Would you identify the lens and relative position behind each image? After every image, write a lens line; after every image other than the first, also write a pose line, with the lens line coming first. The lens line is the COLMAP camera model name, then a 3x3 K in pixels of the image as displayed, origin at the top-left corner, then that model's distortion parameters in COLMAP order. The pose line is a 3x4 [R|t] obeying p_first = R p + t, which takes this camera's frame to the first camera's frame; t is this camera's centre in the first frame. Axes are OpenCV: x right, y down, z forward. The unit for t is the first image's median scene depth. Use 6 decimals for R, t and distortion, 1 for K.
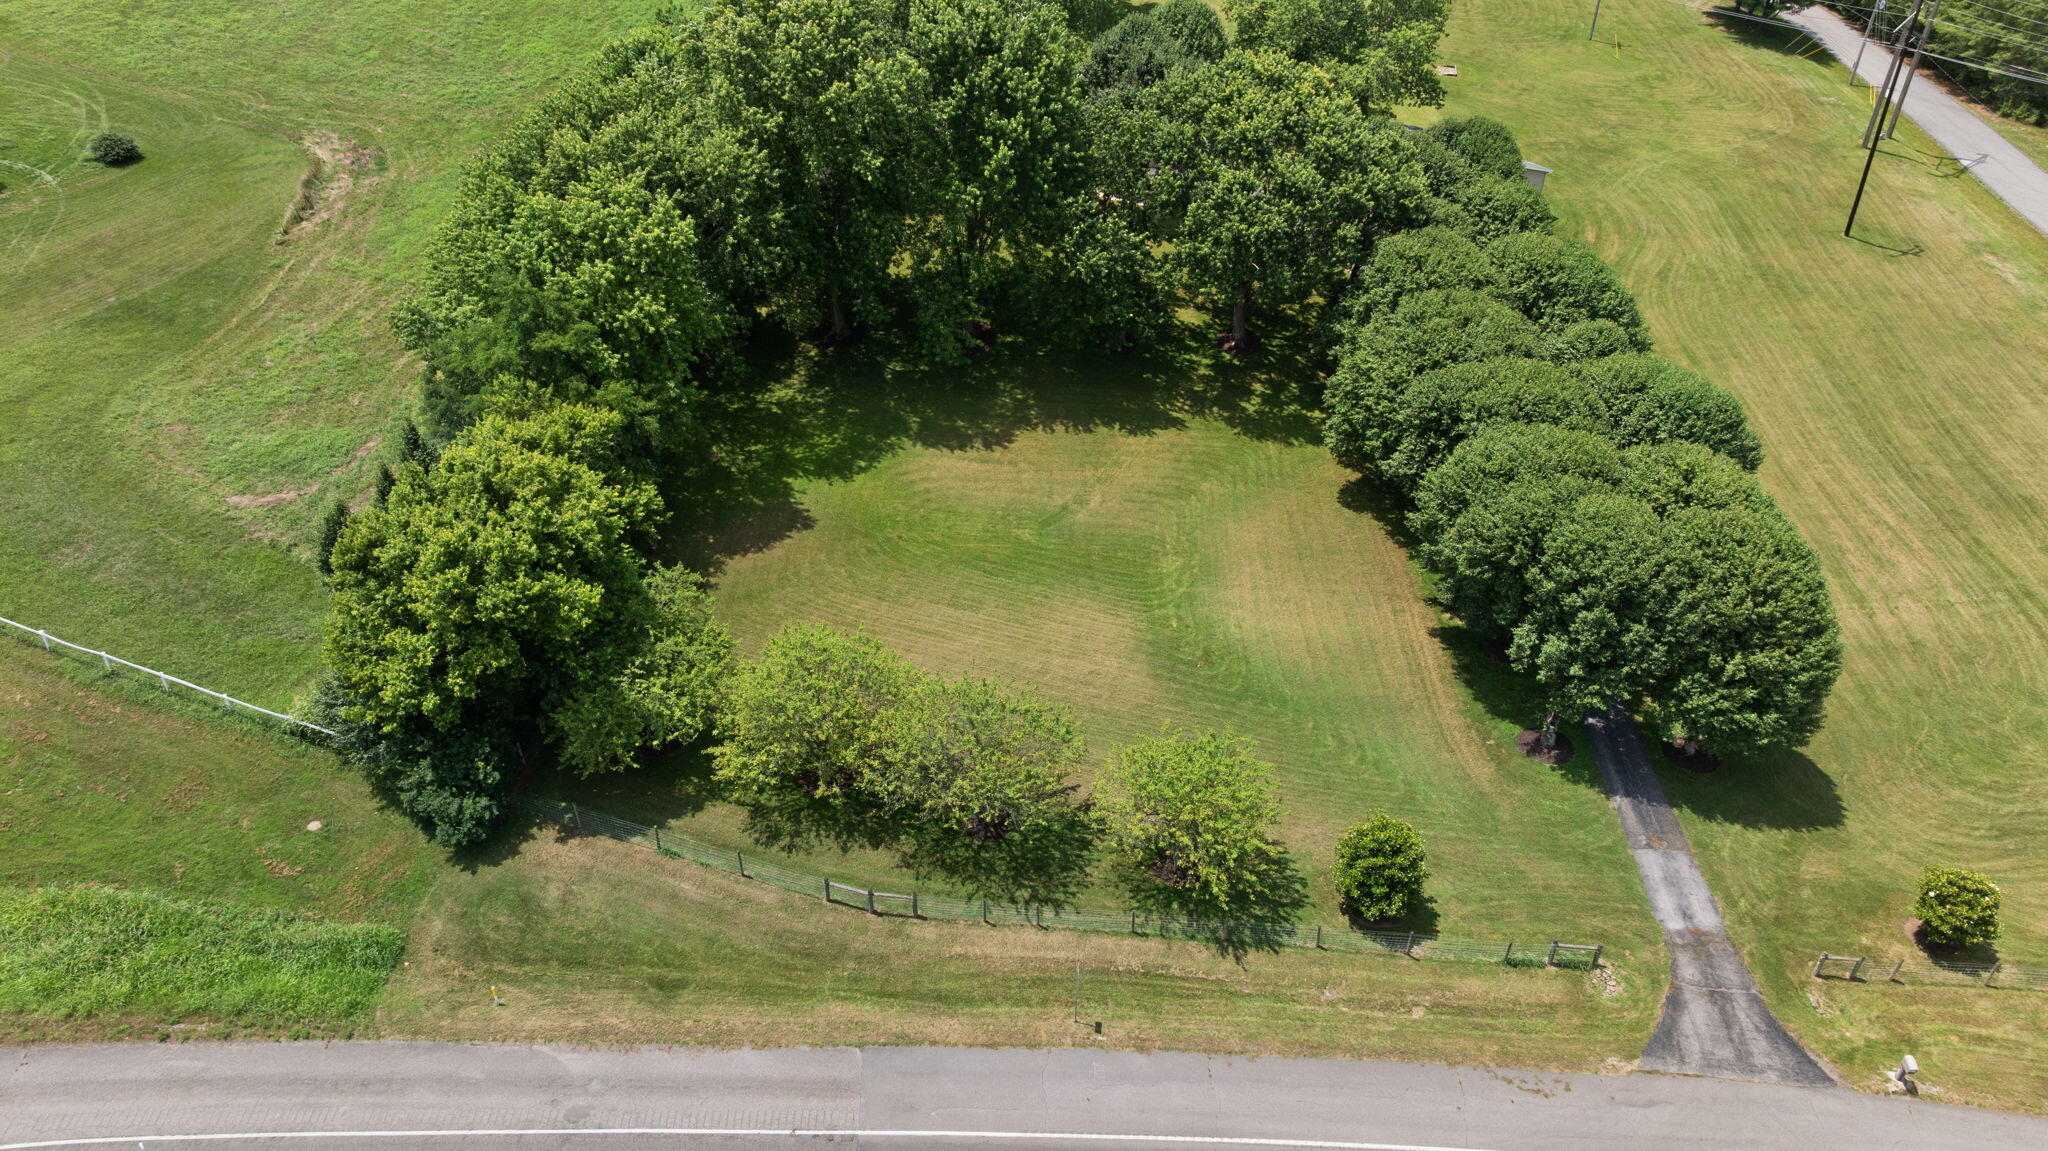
lens RADIAL K [[1431.5, 0, 1030.1], [0, 1431.5, 566.4], [0, 0, 1]] dist [-0.034485, 0.040993]
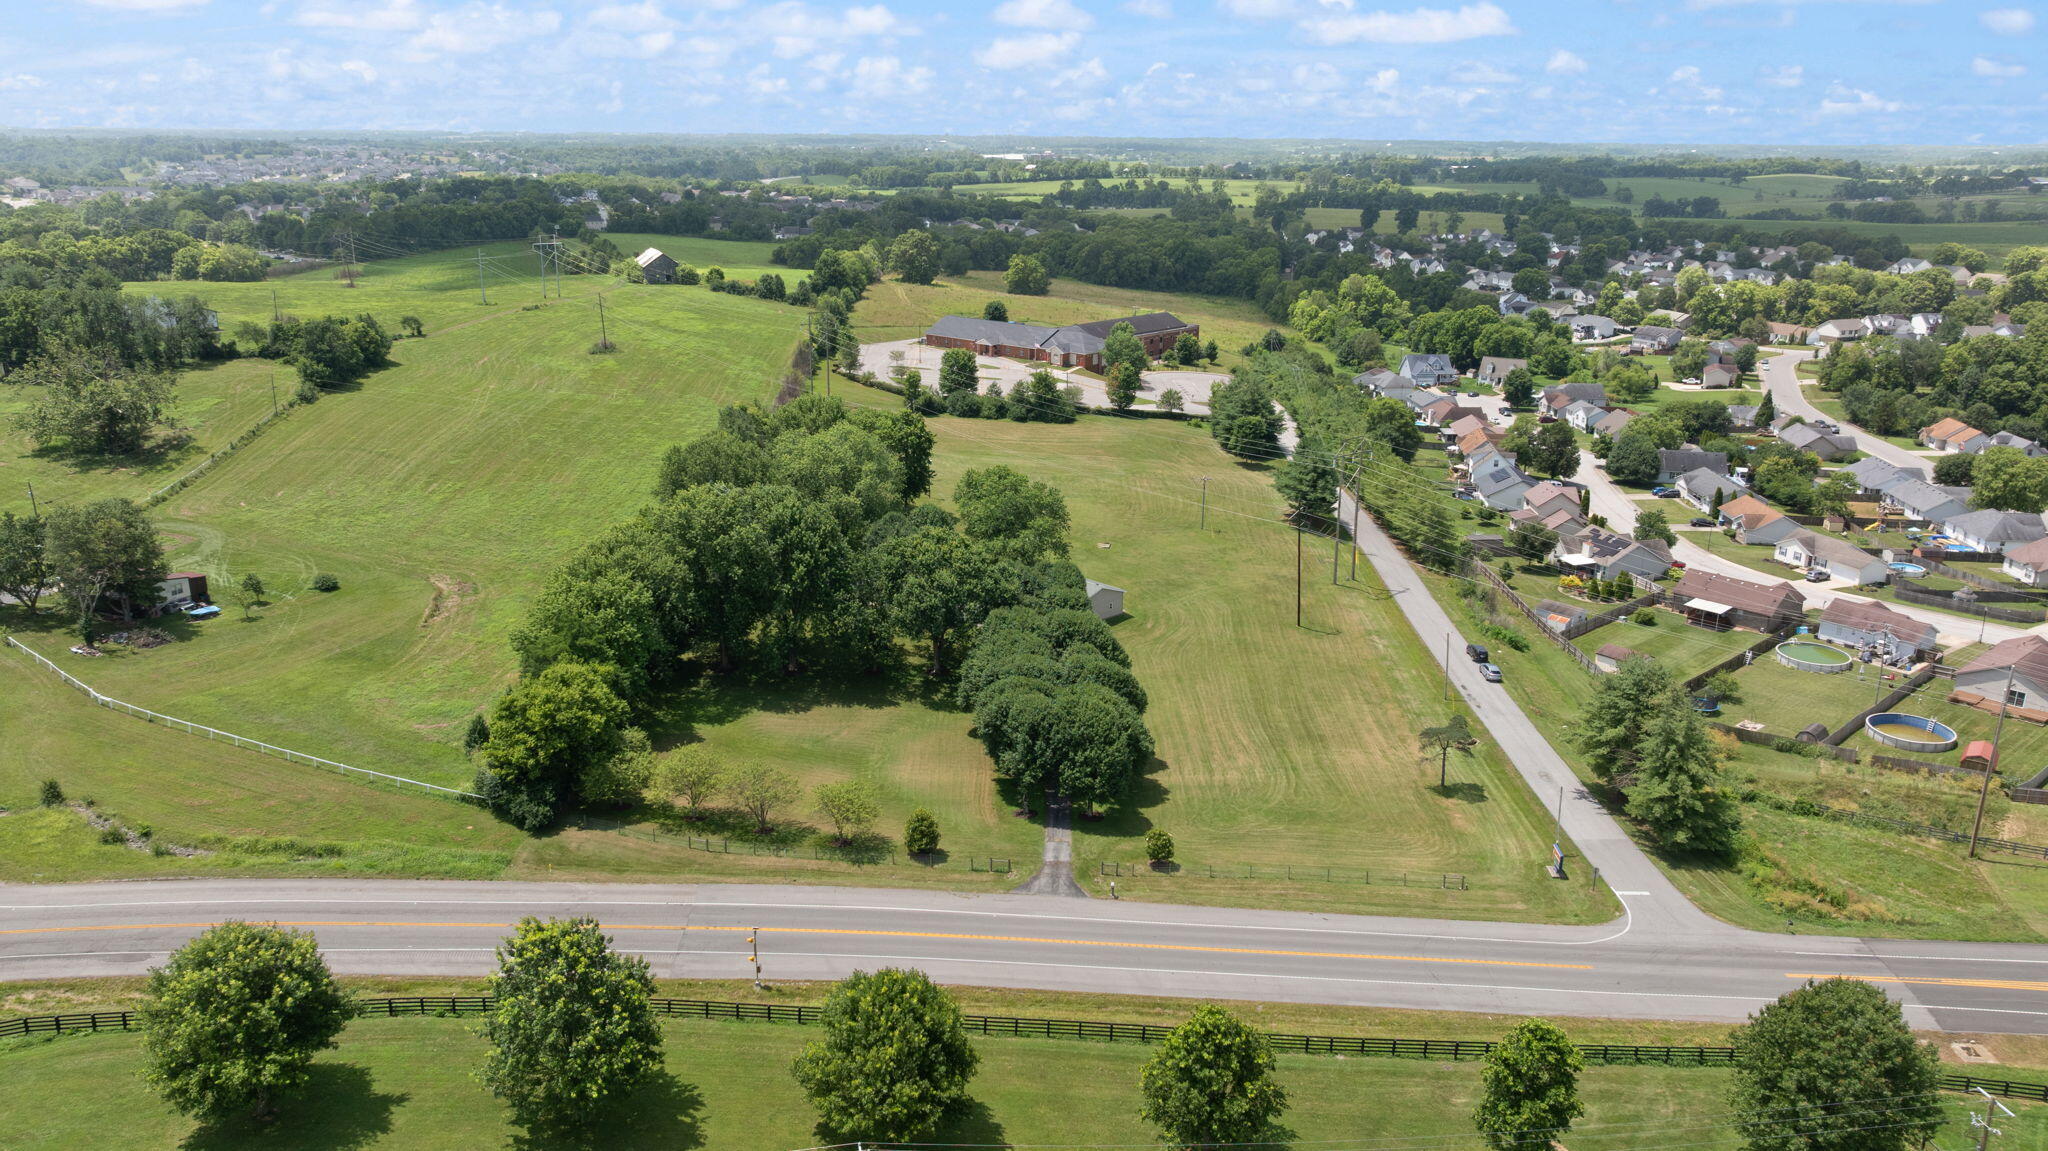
lens RADIAL K [[1449.9, 0, 1024.0], [0, 1449.9, 575.5], [0, 0, 1]] dist [-0.023094, 0.009919]
pose [[0.999532, -0.001838, 0.030522, 0.268181], [0.011957, 0.942200, -0.334838, 0.484560], [-0.028143, 0.335047, 0.941781, -1.125948]]
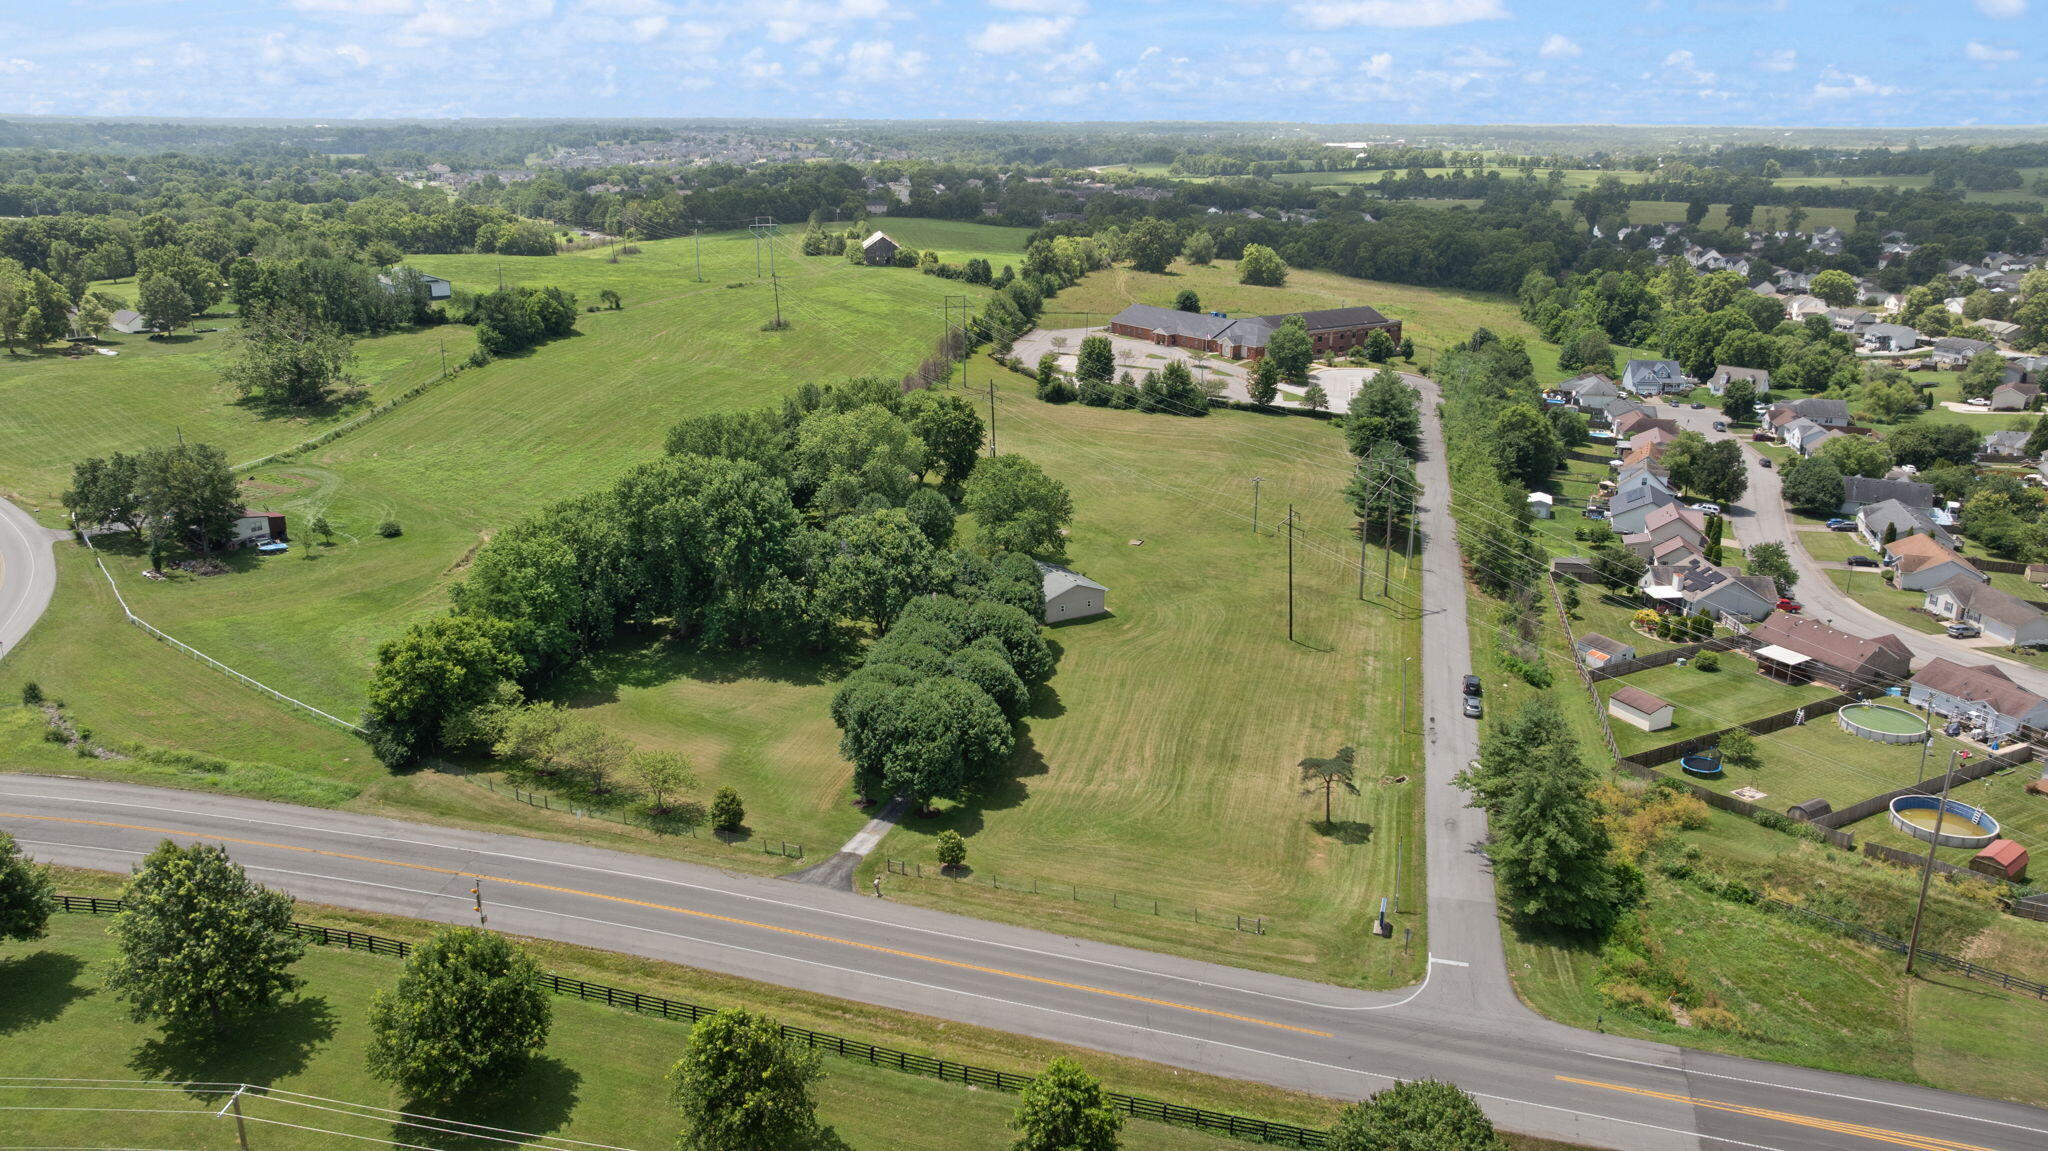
lens RADIAL K [[1449.9, 0, 1024.0], [0, 1449.9, 575.5], [0, 0, 1]] dist [-0.023094, 0.009919]
pose [[0.977162, 0.067627, -0.201447, 0.937747], [-0.129863, 0.940427, -0.314219, 0.423891], [0.168196, 0.333203, 0.927732, -1.028989]]
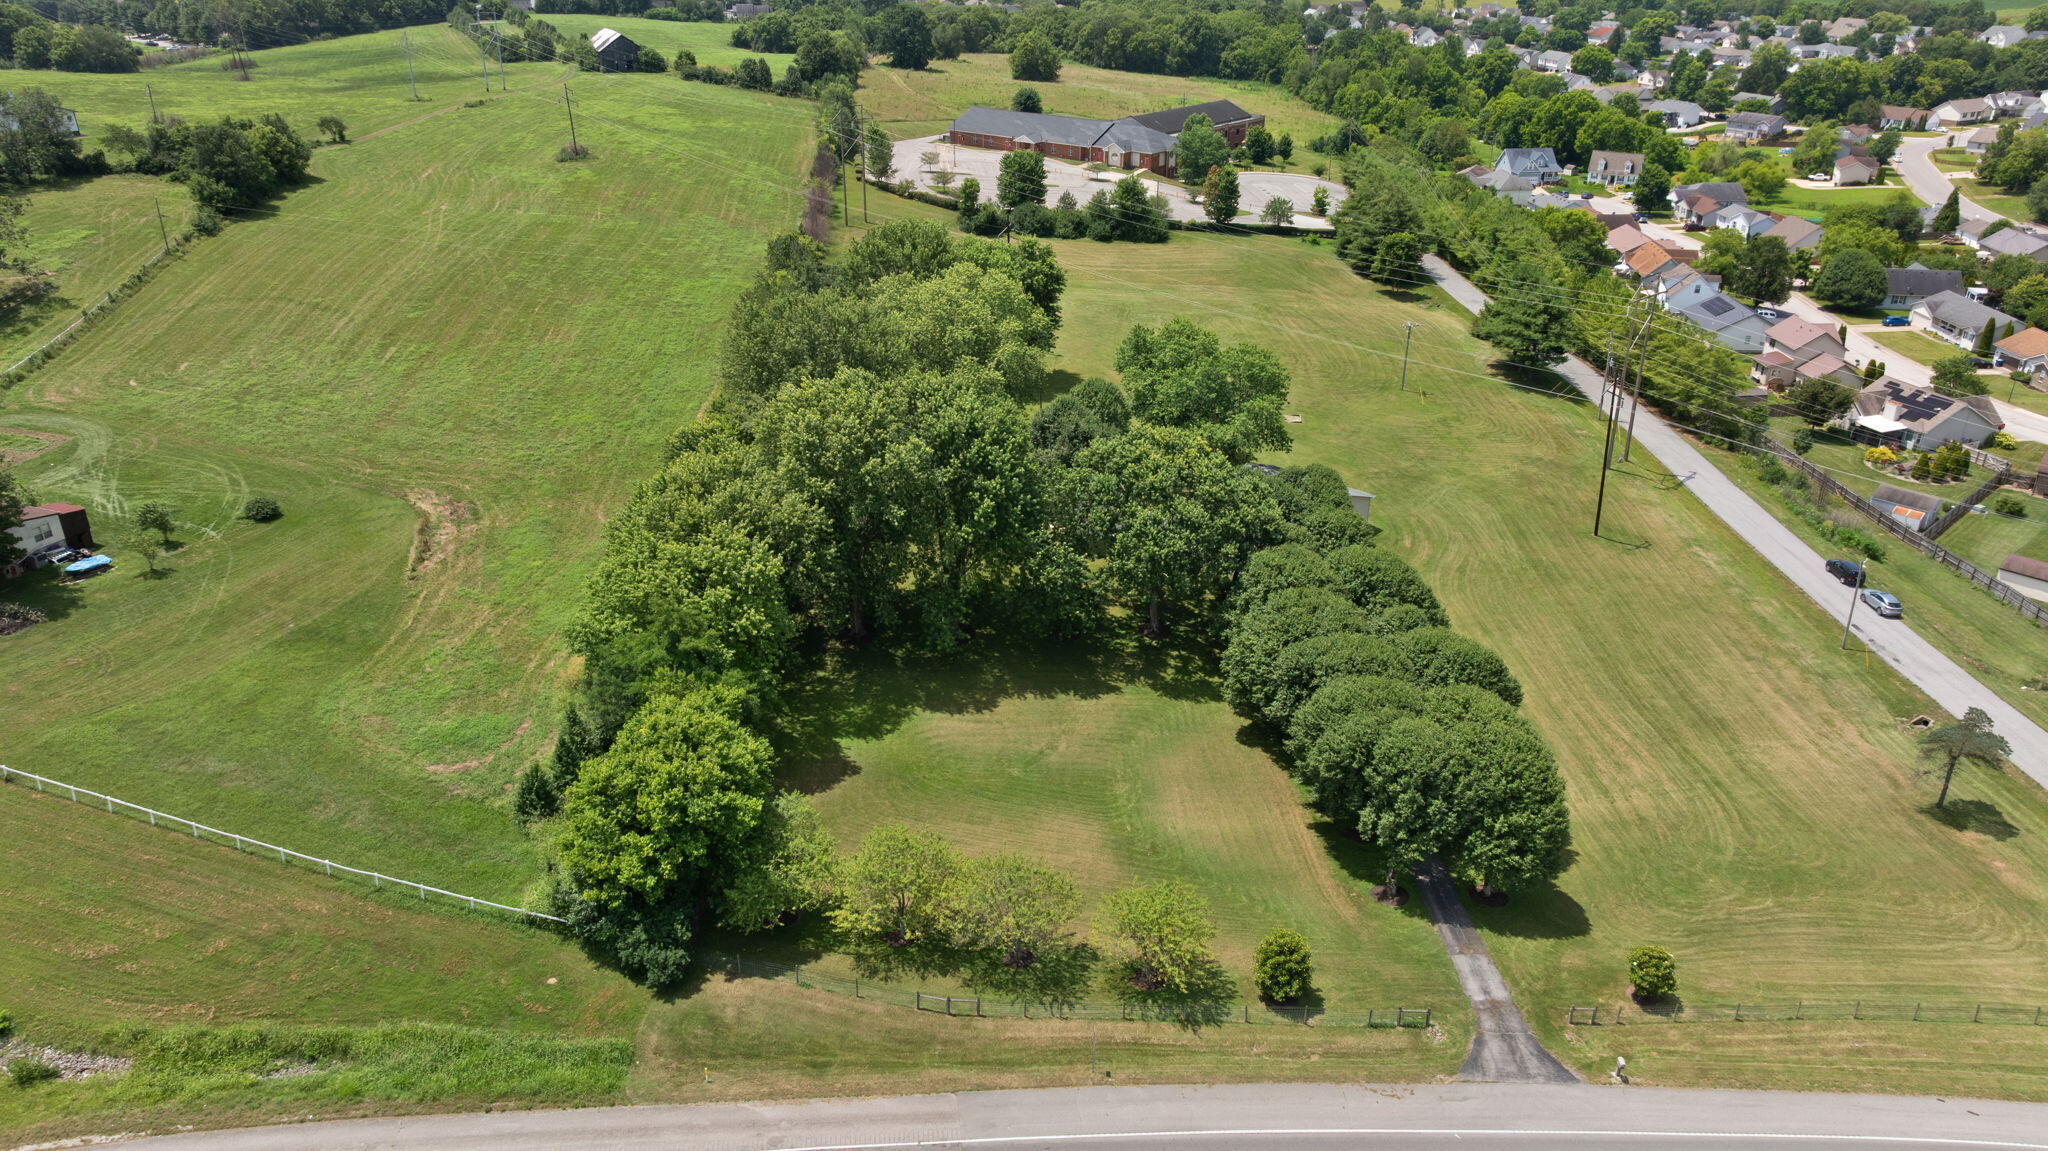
lens RADIAL K [[1440.6, 0, 1025.3], [0, 1440.6, 566.7], [0, 0, 1]] dist [-0.021069, 0.005052]
pose [[0.996642, -0.030693, 0.075908, -0.101080], [0.045638, 0.977953, -0.203778, 0.073810], [-0.067980, 0.206558, 0.976070, -0.434109]]
